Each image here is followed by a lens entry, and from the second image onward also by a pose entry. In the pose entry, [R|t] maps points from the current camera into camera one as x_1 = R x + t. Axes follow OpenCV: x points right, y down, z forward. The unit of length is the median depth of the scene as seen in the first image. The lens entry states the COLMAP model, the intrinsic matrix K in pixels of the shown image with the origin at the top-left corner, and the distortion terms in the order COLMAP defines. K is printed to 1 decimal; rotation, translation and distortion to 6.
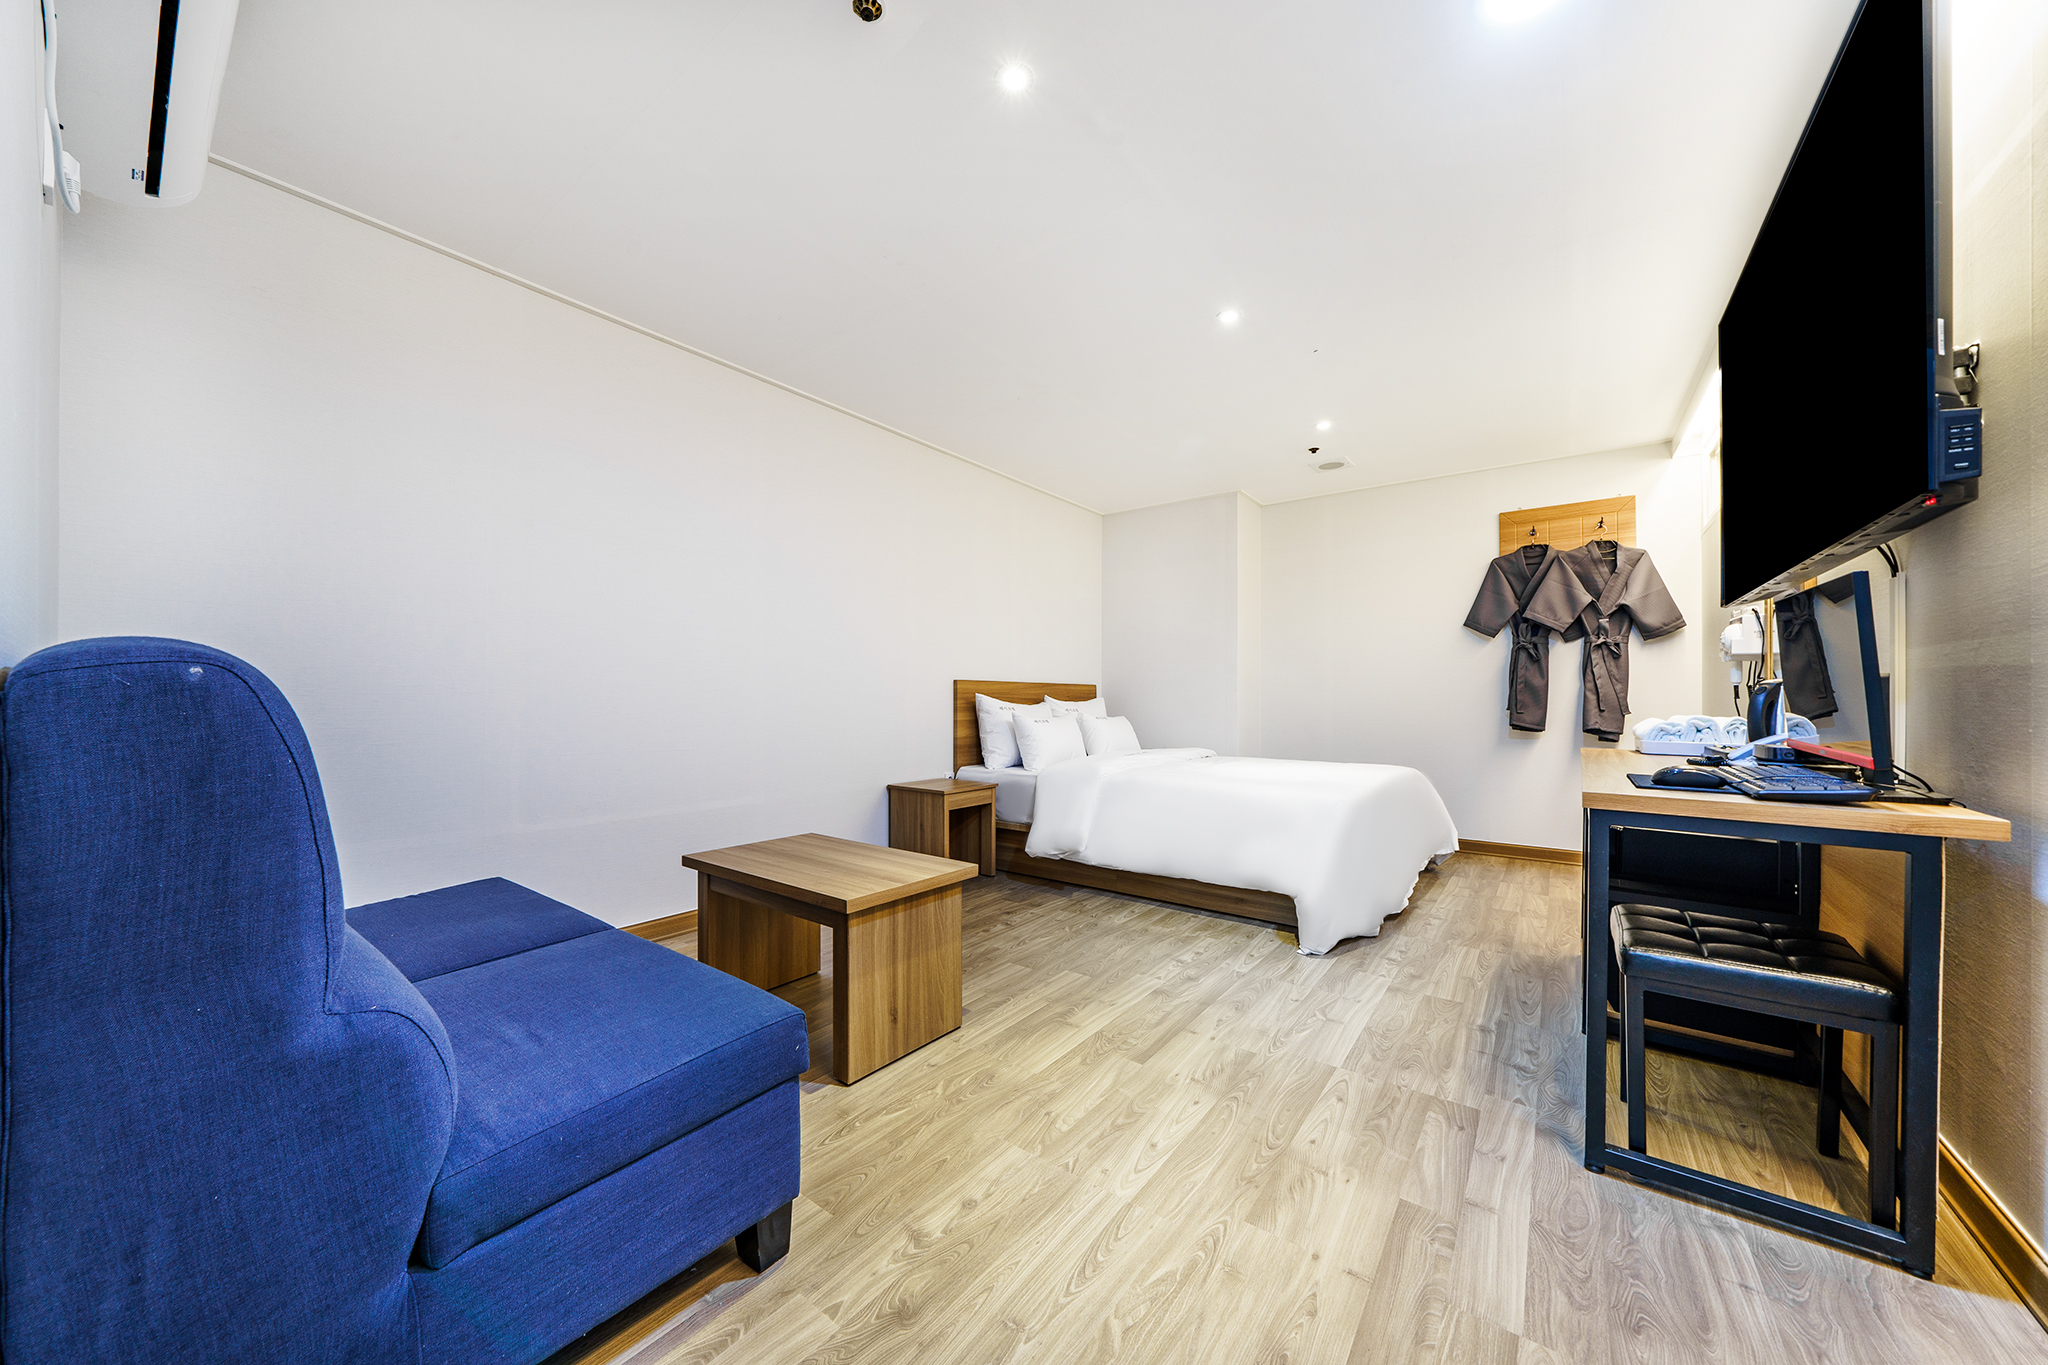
lens RADIAL K [[728.0, 0, 1024.0], [0, 728.0, 682.5], [0, 0, 1]] dist [0.008954, -0.000054]
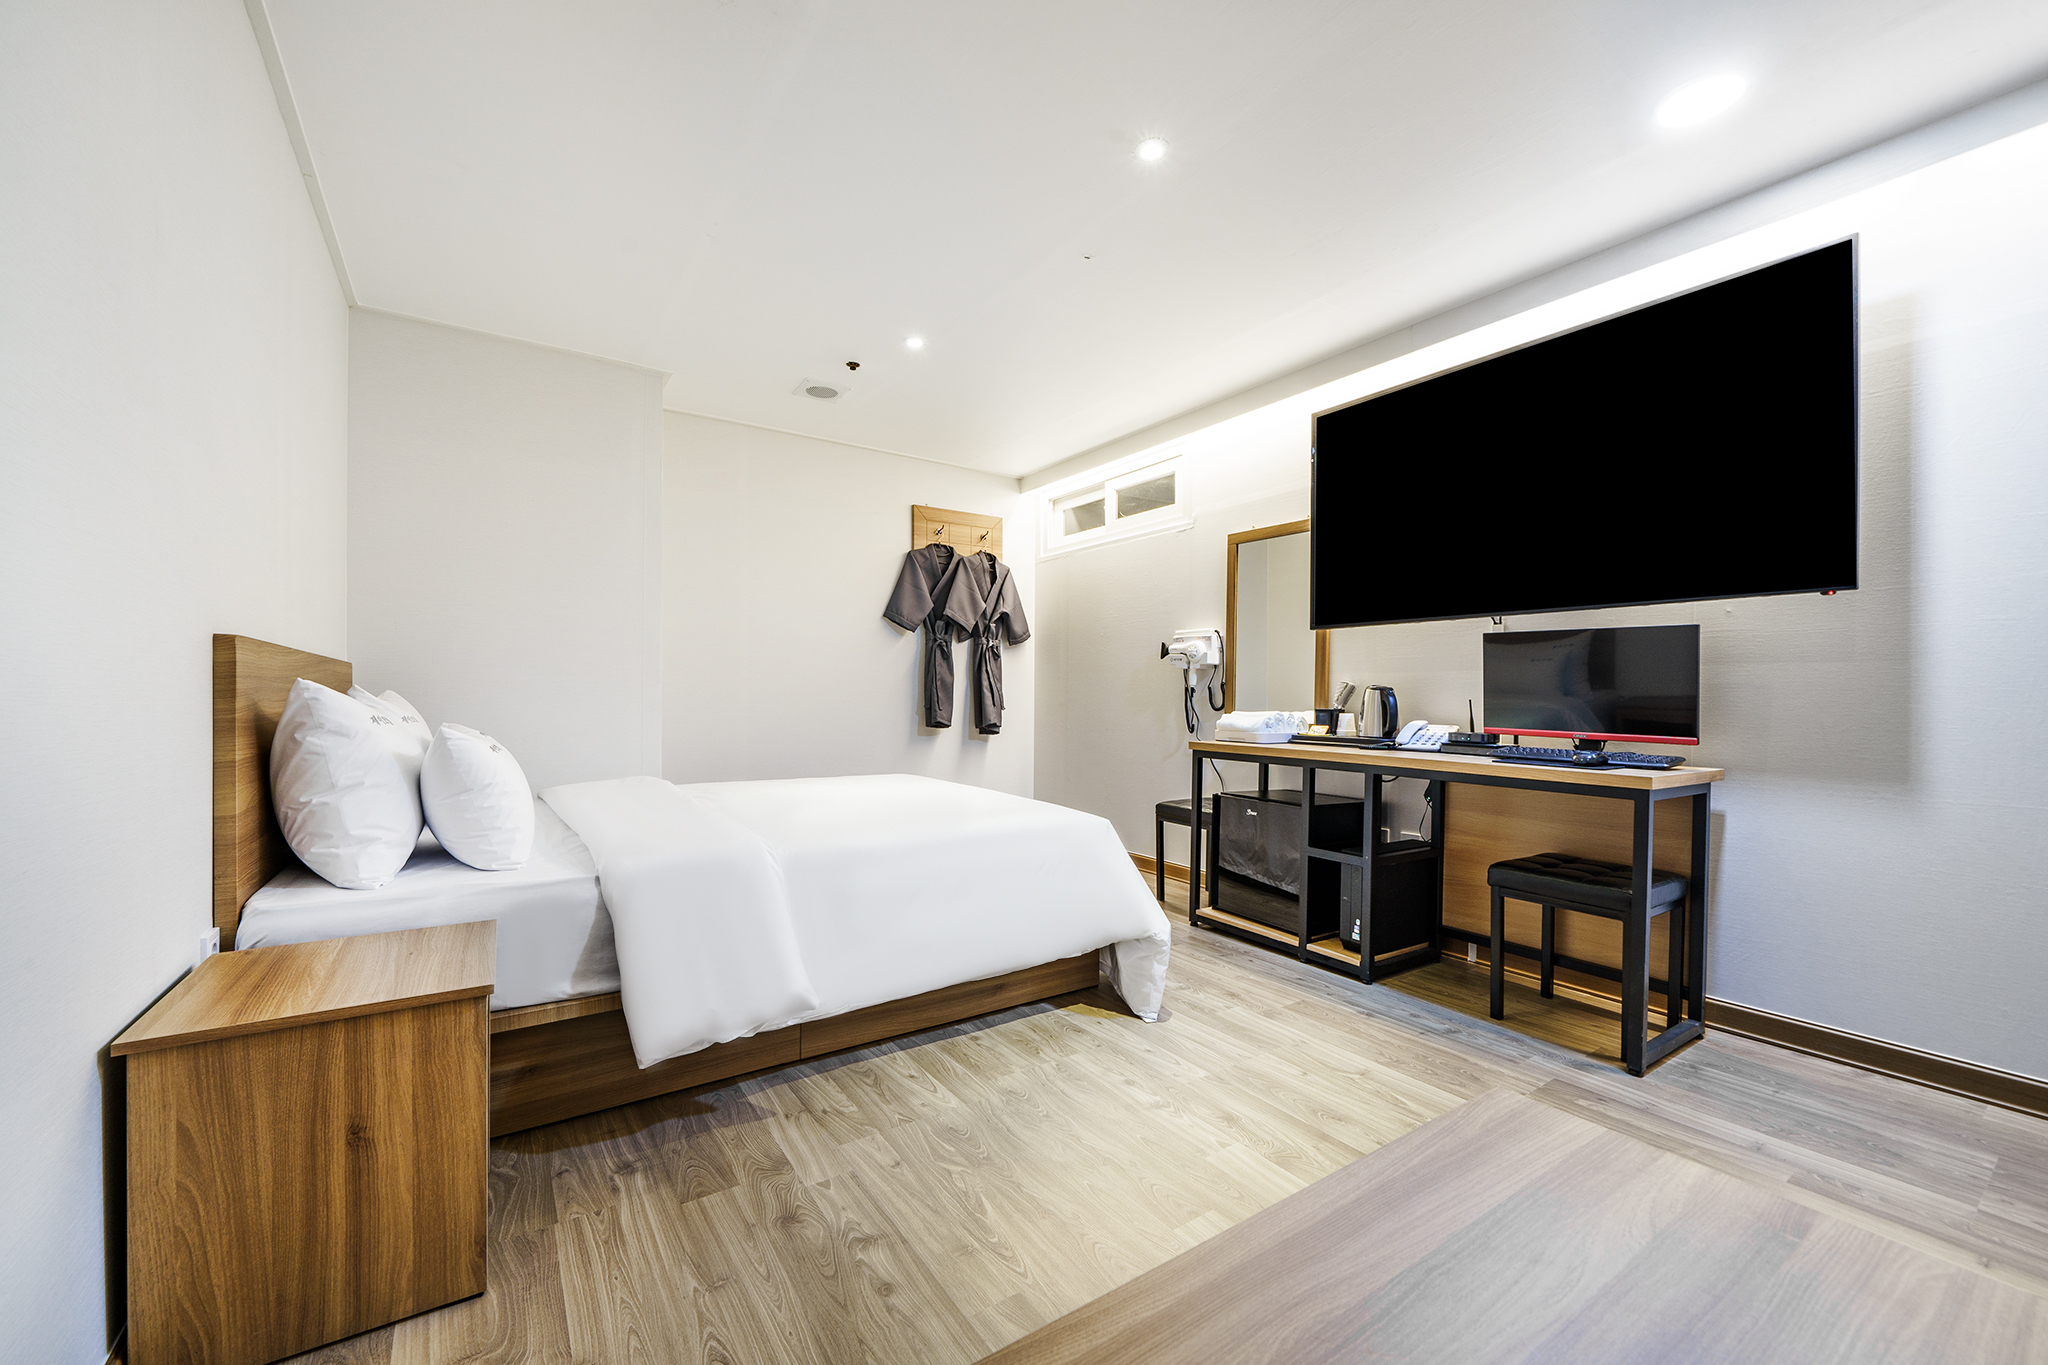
lens RADIAL K [[771.6, 0, 1048.4], [0, 771.6, 693.6], [0, 0, 1]] dist [-0.000443, 0.000071]
pose [[0.331742, 0.002385, 0.943367, -0.422720], [-0.028409, 0.999569, 0.007463, 0.012002], [-0.942942, -0.029276, 0.331666, 0.792269]]
